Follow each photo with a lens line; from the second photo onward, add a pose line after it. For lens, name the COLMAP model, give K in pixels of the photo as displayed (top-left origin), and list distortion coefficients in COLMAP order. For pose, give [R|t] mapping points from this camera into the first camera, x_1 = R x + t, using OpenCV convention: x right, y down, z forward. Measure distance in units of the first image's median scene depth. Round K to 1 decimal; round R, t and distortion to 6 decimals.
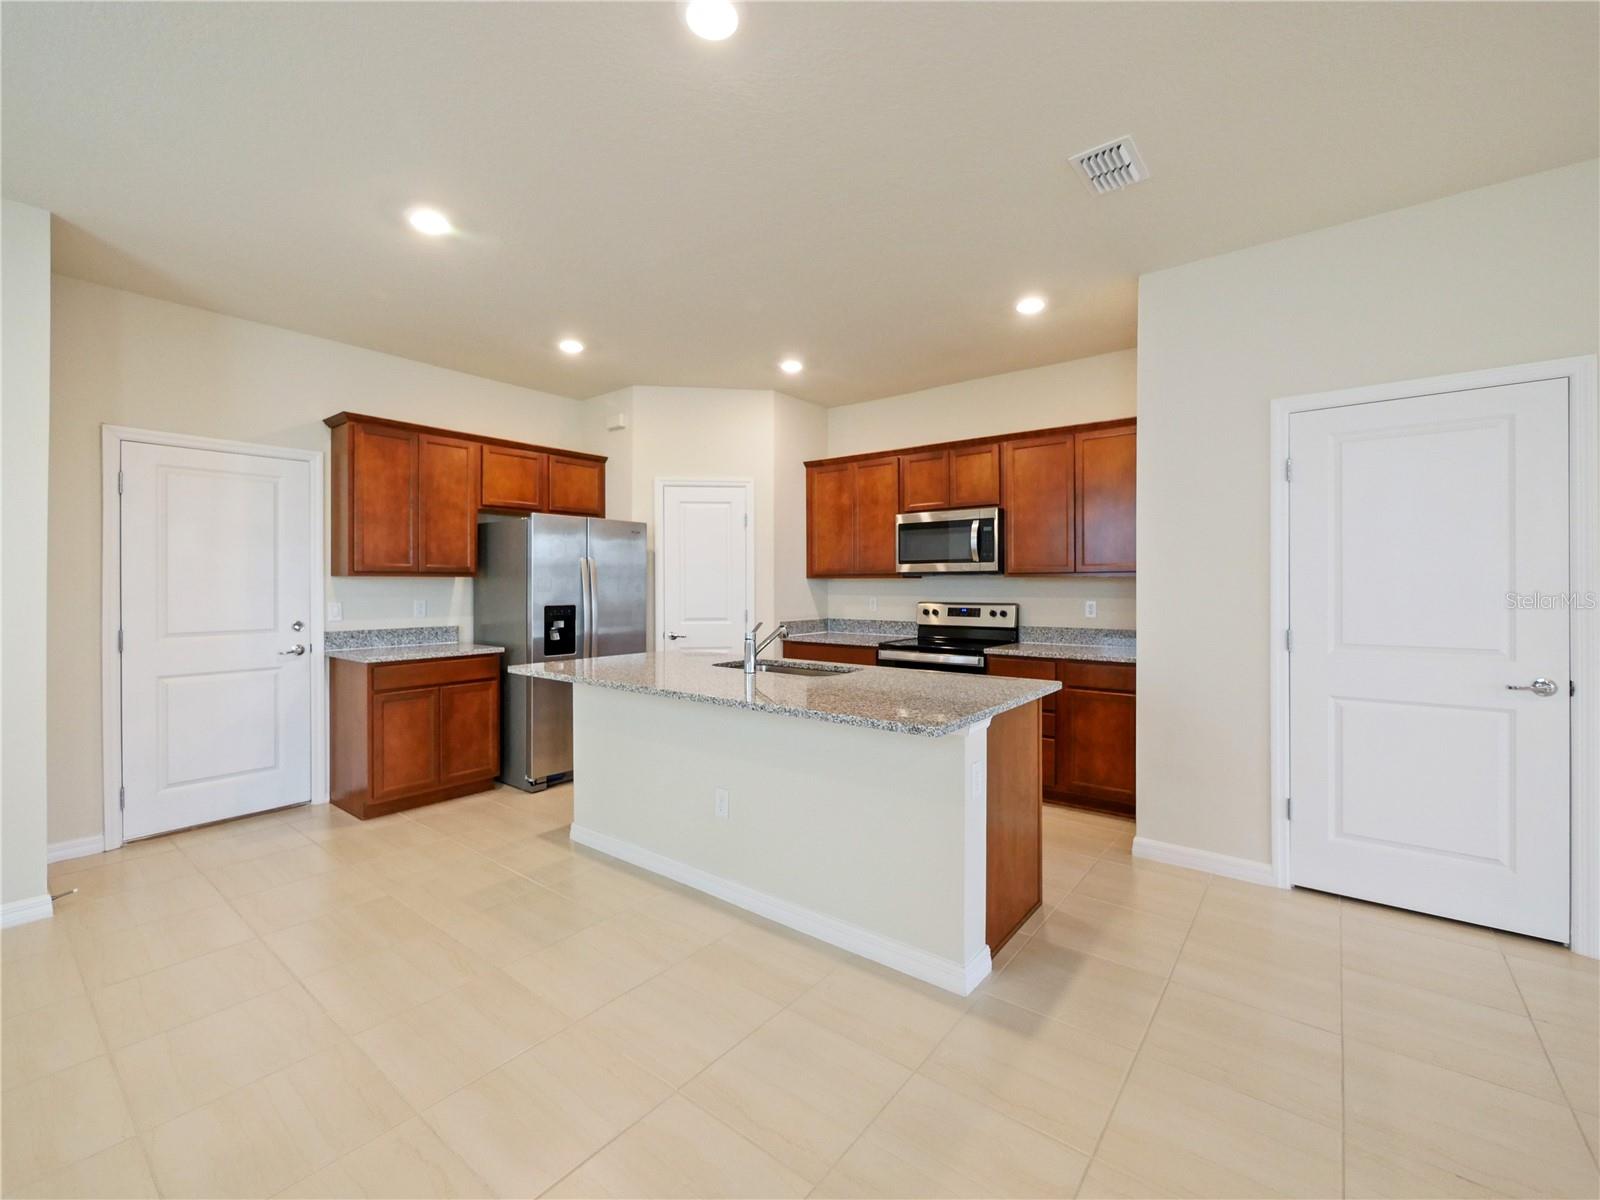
lens RADIAL K [[693.9, 0, 798.9], [0, 693.9, 585.6], [0, 0, 1]] dist [-0.002199, -0.000187]
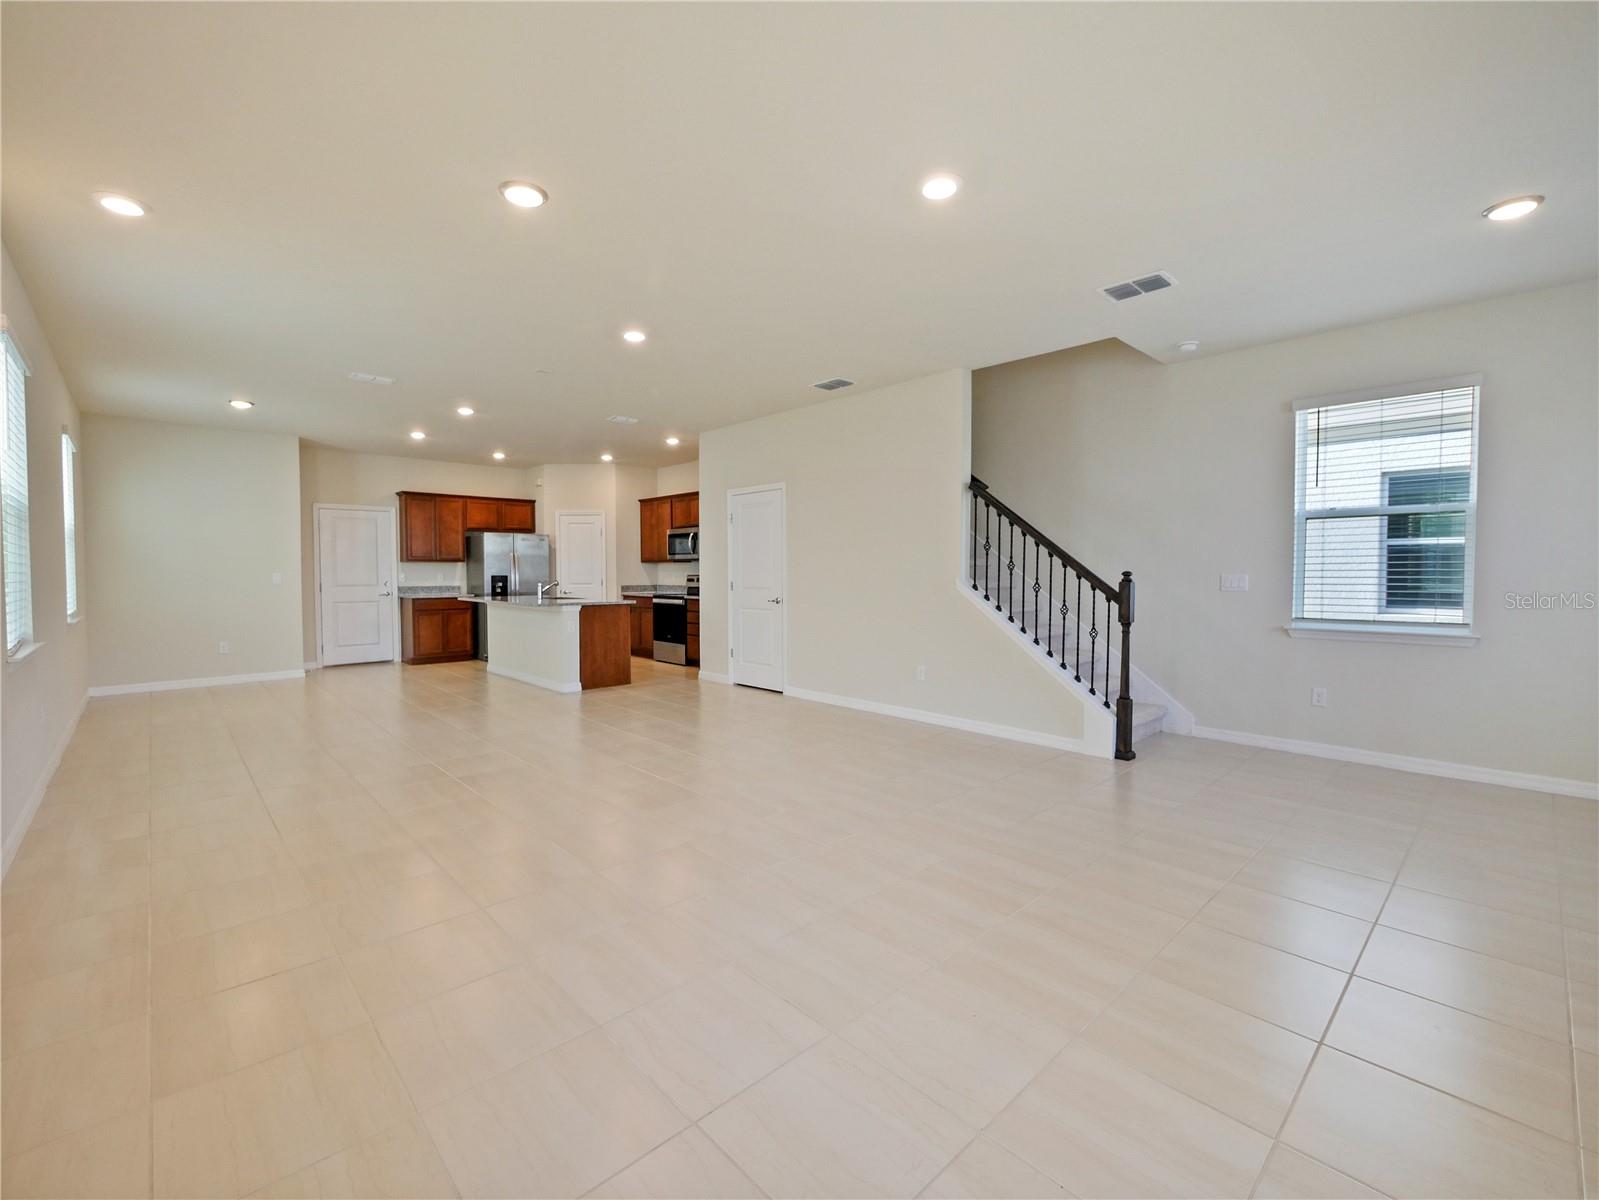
lens RADIAL K [[693.6, 0, 792.6], [0, 693.6, 599.6], [0, 0, 1]] dist [-0.002089, -0.000032]
pose [[0.986779, 0.004883, -0.162000, 0.875497], [0.000873, 0.999371, 0.035443, 0.027687], [0.162071, -0.035116, 0.986154, -0.940445]]
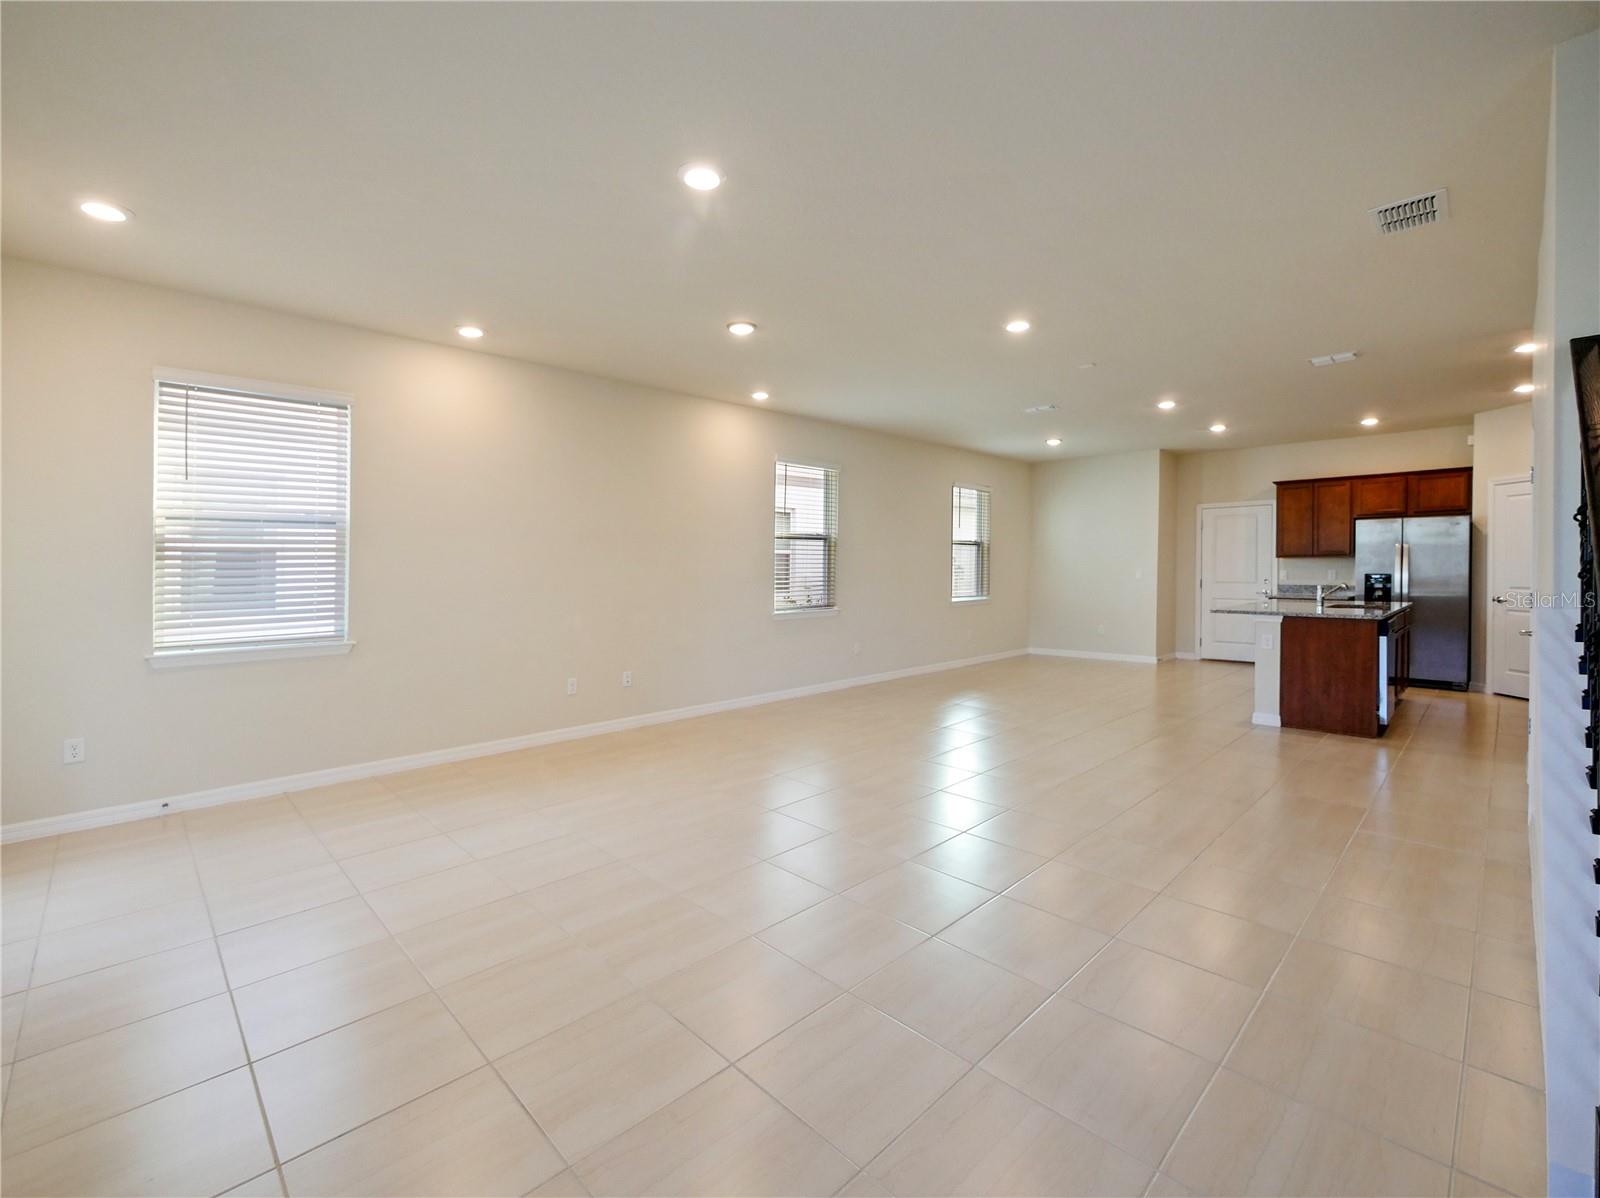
lens RADIAL K [[706.8, 0, 803.0], [0, 706.8, 587.5], [0, 0, 1]] dist [-0.003202, -0.000279]
pose [[-0.132280, 0.030365, -0.990747, 1.481373], [0.001761, 0.999536, 0.030400, 0.007037], [0.991211, 0.002276, -0.132272, -0.132370]]
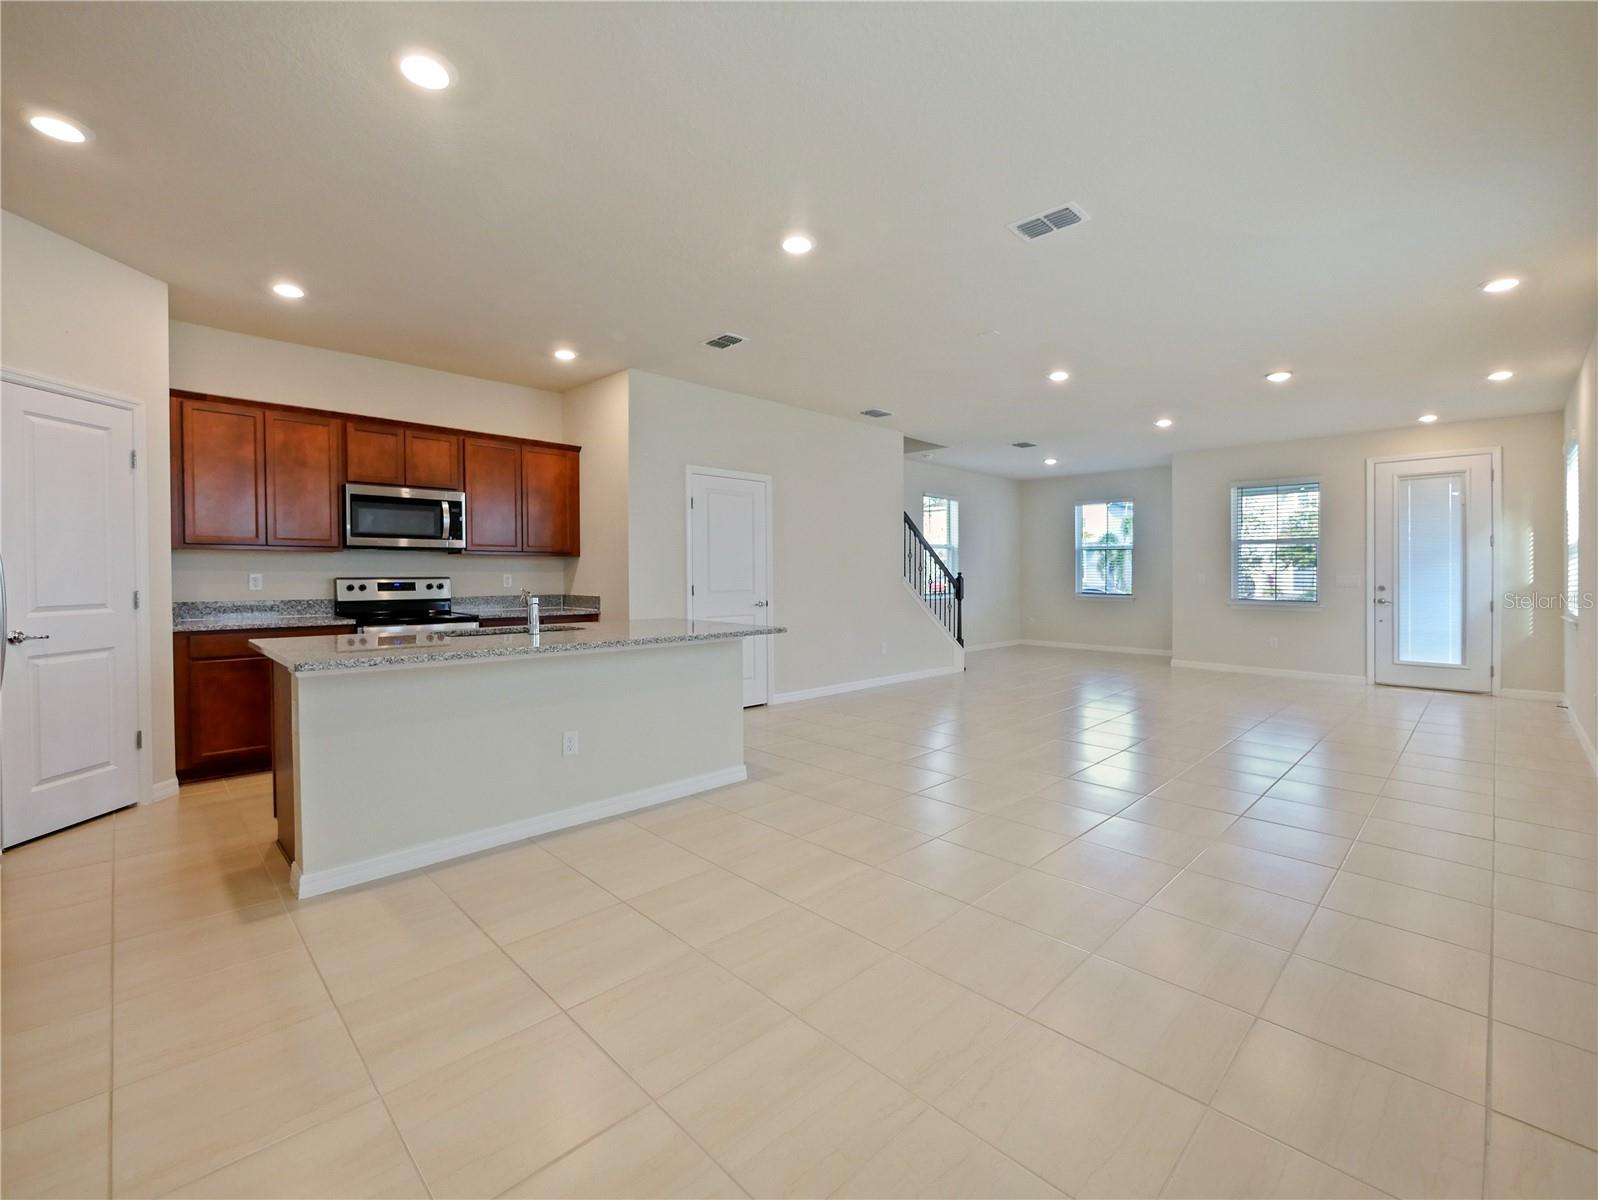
lens RADIAL K [[687.2, 0, 793.7], [0, 687.2, 583.1], [0, 0, 1]] dist [-0.000338, 0.000109]
pose [[0.126746, -0.015437, 0.991815, -0.769267], [-0.002256, 0.999872, 0.015851, 0.017466], [-0.991933, -0.004246, 0.126695, 0.314859]]
